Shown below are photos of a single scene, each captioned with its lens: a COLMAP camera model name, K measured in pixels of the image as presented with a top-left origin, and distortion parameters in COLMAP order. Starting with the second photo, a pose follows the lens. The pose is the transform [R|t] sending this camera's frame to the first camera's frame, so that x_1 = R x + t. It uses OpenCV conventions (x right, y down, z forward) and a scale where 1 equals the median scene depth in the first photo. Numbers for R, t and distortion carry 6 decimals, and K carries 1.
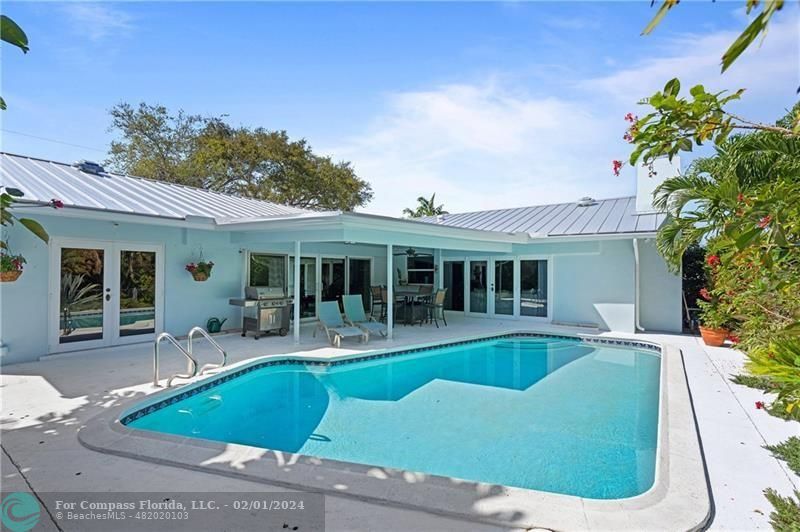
lens RADIAL K [[369.0, 0, 402.7], [0, 369.0, 271.0], [0, 0, 1]] dist [-0.002401, -0.000184]
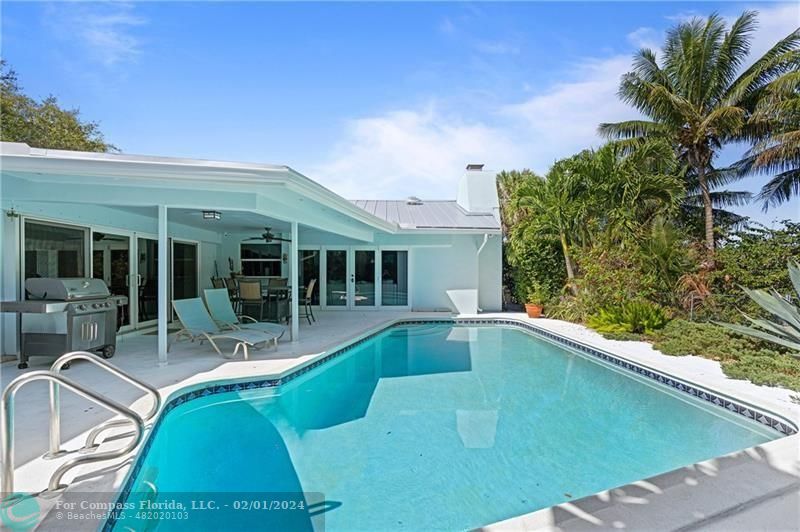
lens RADIAL K [[369.0, 0, 402.7], [0, 369.0, 271.0], [0, 0, 1]] dist [-0.002401, -0.000184]
pose [[0.802938, -0.002173, 0.596059, -0.243053], [-0.002370, 0.999974, 0.006838, 0.020277], [-0.596058, -0.006903, 0.802912, 0.168381]]
